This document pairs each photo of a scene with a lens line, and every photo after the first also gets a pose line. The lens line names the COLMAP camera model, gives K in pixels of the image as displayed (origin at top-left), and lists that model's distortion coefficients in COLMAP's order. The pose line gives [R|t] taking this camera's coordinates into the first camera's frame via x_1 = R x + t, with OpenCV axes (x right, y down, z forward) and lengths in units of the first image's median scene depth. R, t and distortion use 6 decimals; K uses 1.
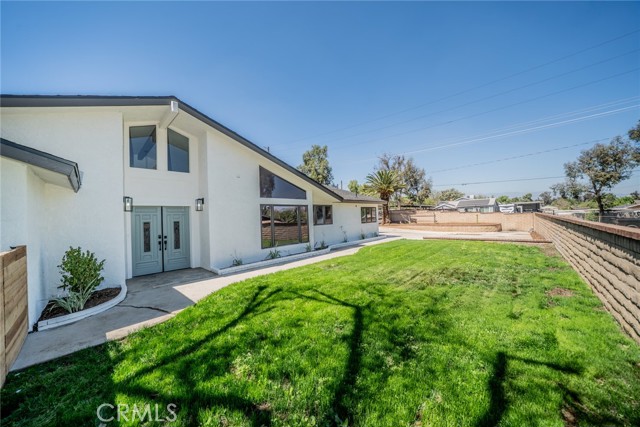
lens RADIAL K [[223.6, 0, 320.0], [0, 223.6, 213.5], [0, 0, 1]] dist [-0.022382, 0.000147]
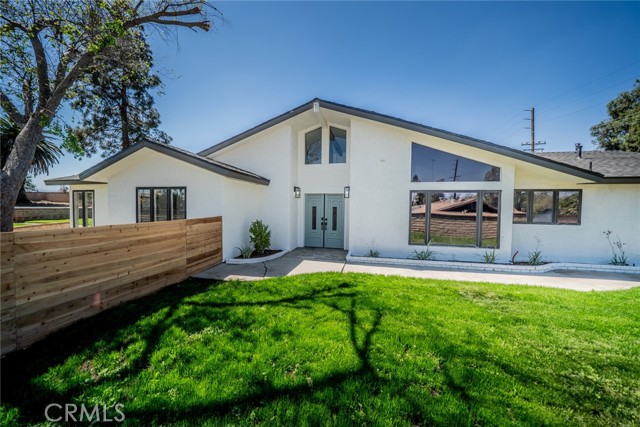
lens RADIAL K [[223.6, 0, 320.0], [0, 223.6, 213.5], [0, 0, 1]] dist [-0.022382, 0.000147]
pose [[0.492286, 0.068364, -0.867745, 0.339224], [-0.015112, 0.997432, 0.070008, -0.010372], [0.870302, -0.021350, 0.492055, 0.368622]]
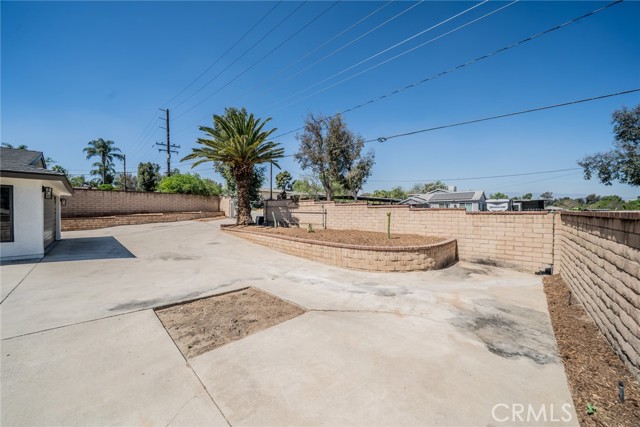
lens RADIAL K [[223.6, 0, 320.0], [0, 223.6, 213.5], [0, 0, 1]] dist [-0.022382, 0.000147]
pose [[0.999523, 0.030704, 0.003175, 0.875737], [-0.030775, 0.999198, 0.025605, -0.000098], [-0.002386, -0.025691, 0.999667, 0.945557]]
